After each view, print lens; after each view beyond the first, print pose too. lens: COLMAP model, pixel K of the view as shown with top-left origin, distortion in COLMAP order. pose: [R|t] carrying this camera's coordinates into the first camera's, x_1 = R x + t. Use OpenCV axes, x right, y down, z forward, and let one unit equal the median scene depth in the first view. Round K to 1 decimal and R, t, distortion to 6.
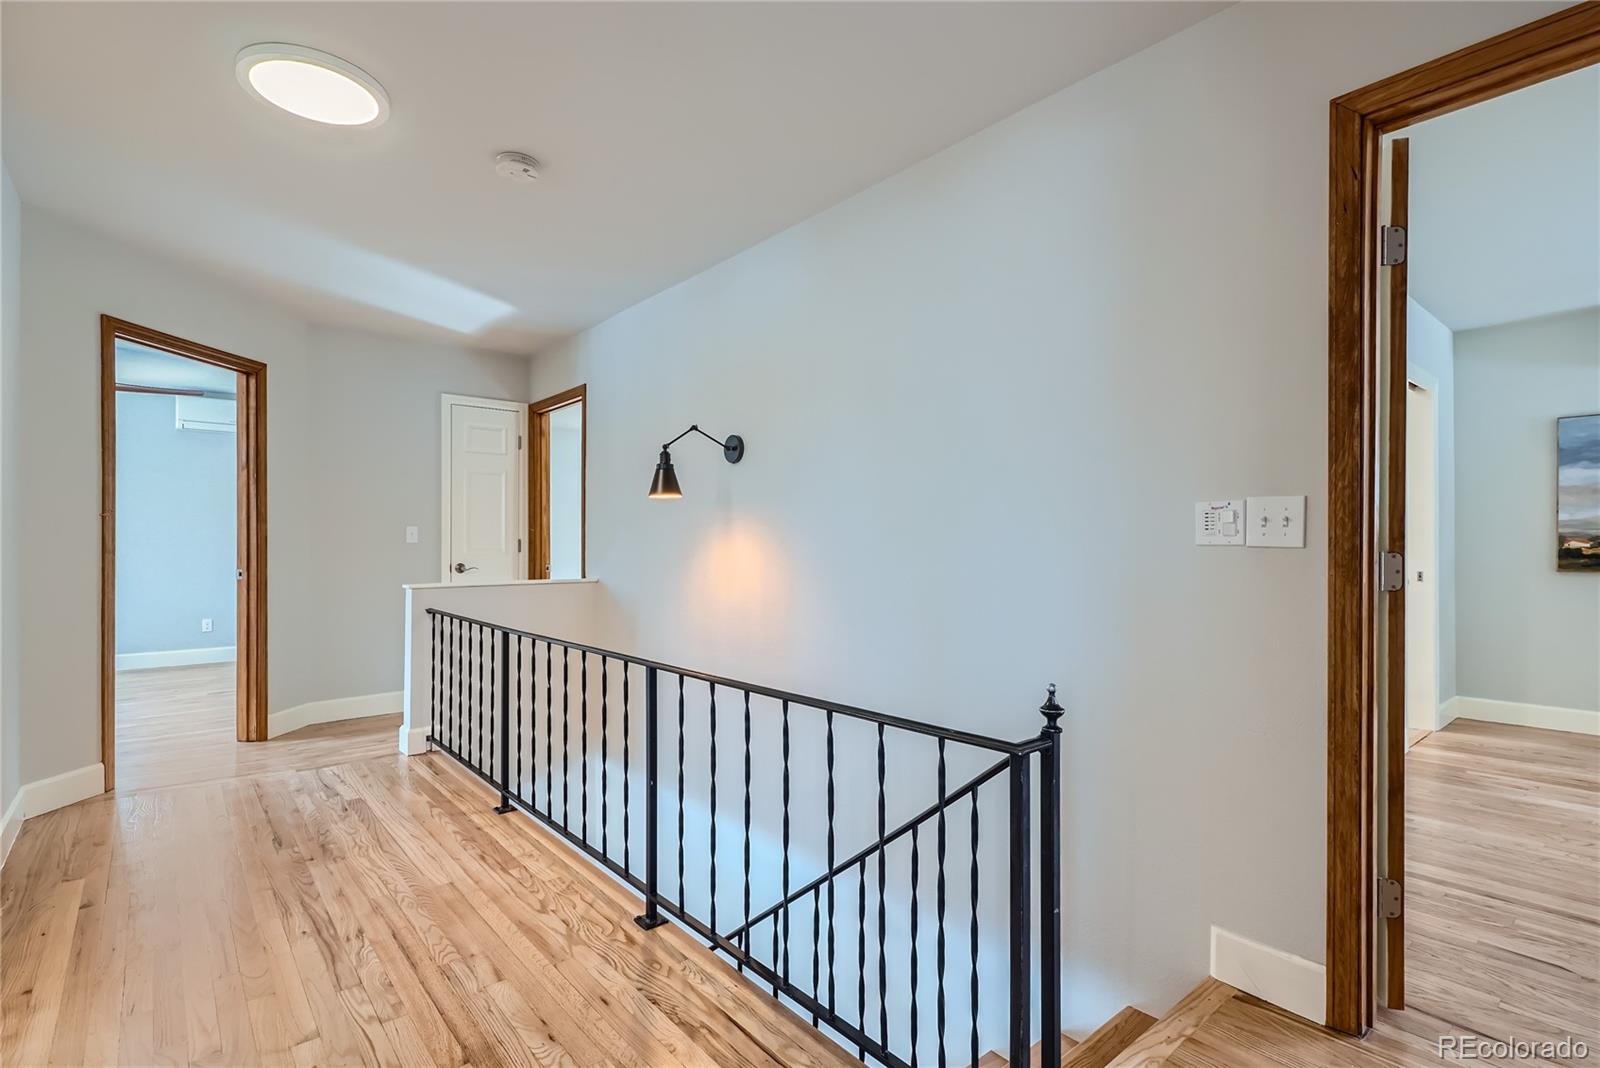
lens RADIAL K [[761.6, 0, 800.3], [0, 761.6, 542.6], [0, 0, 1]] dist [0.000162, -0.000509]
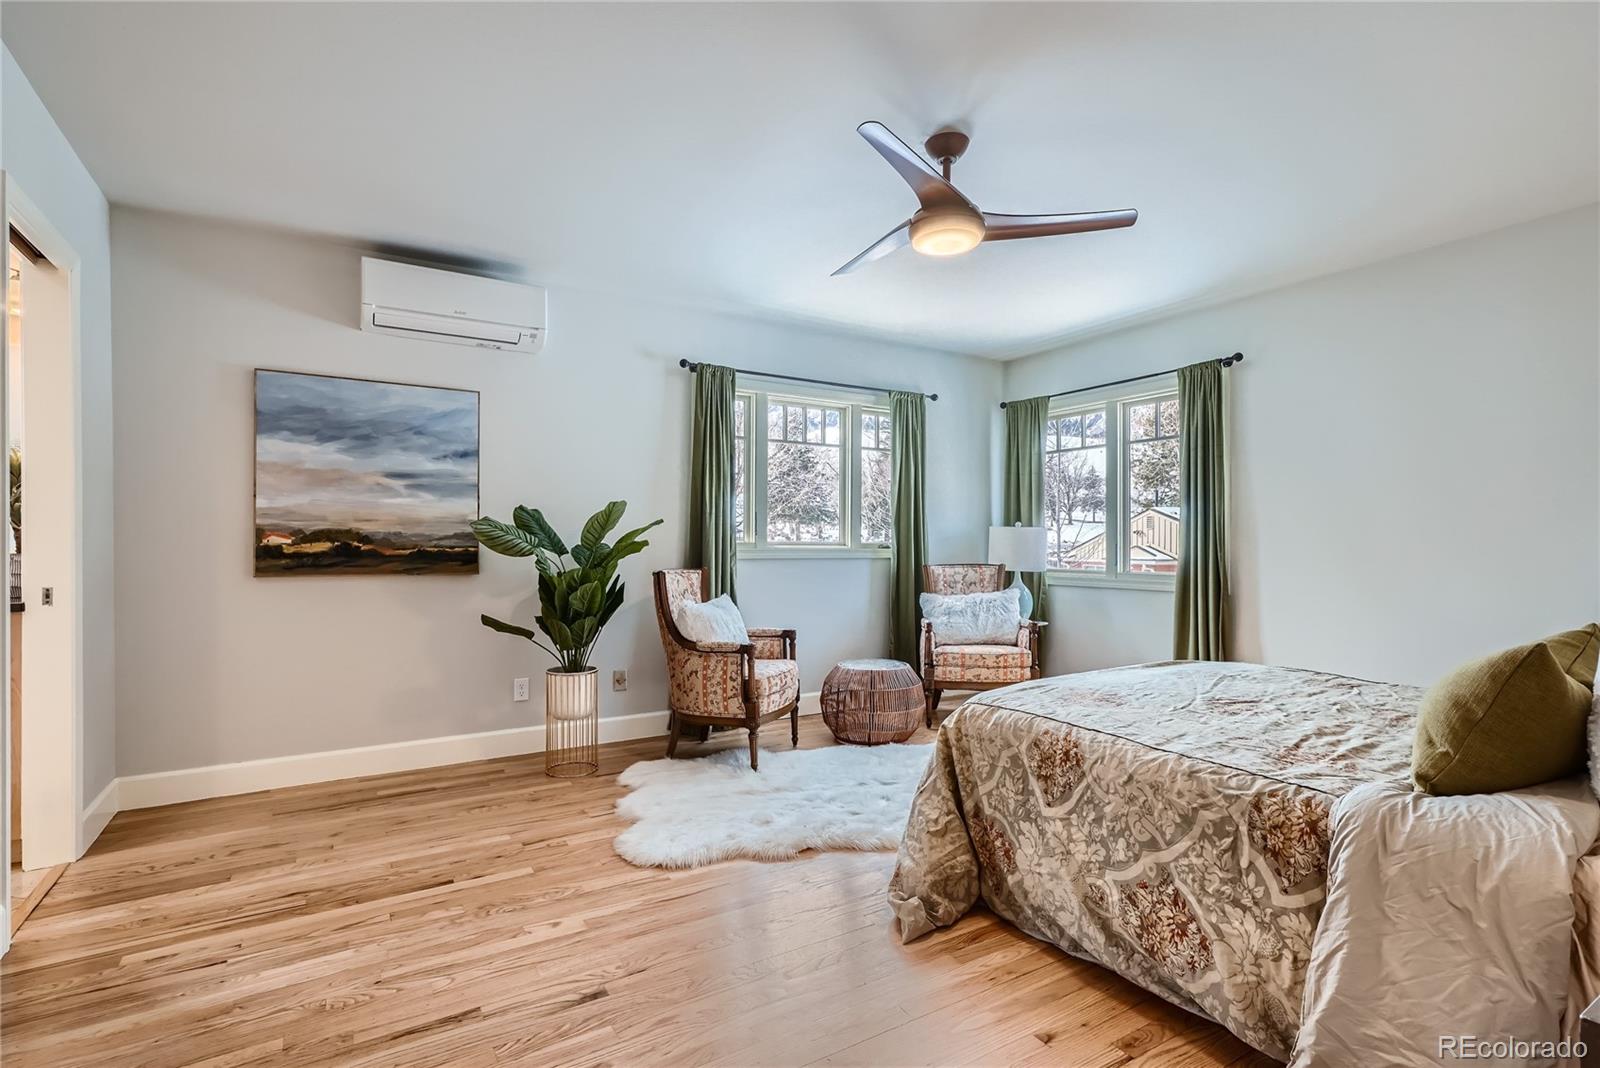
lens RADIAL K [[761.6, 0, 800.3], [0, 761.6, 542.6], [0, 0, 1]] dist [0.000162, -0.000509]
pose [[0.148201, -0.002618, 0.988954, 0.344840], [-0.003027, 0.999991, 0.003101, 0.000796], [-0.988953, -0.003453, 0.148192, 0.369945]]
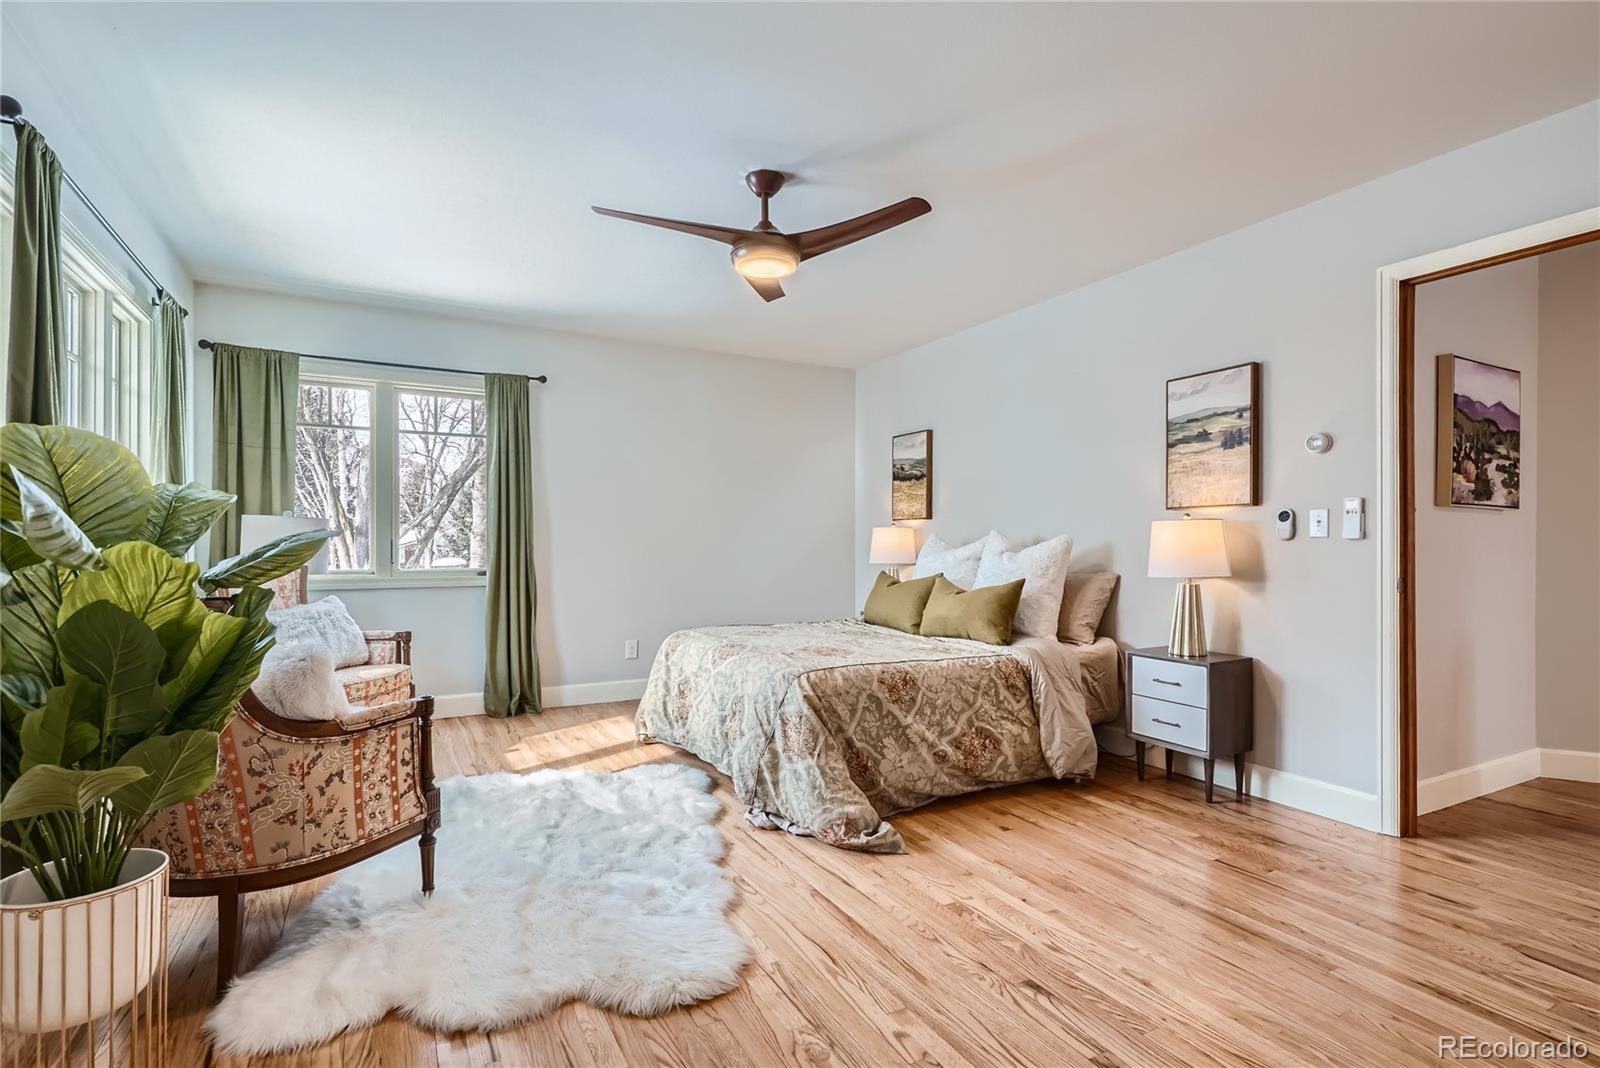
lens RADIAL K [[761.6, 0, 800.3], [0, 761.6, 542.6], [0, 0, 1]] dist [0.000162, -0.000509]
pose [[-0.980652, -0.006598, 0.195648, 0.812592], [-0.007321, 0.999969, -0.002971, 0.008195], [-0.195622, -0.004346, -0.980670, 1.016669]]
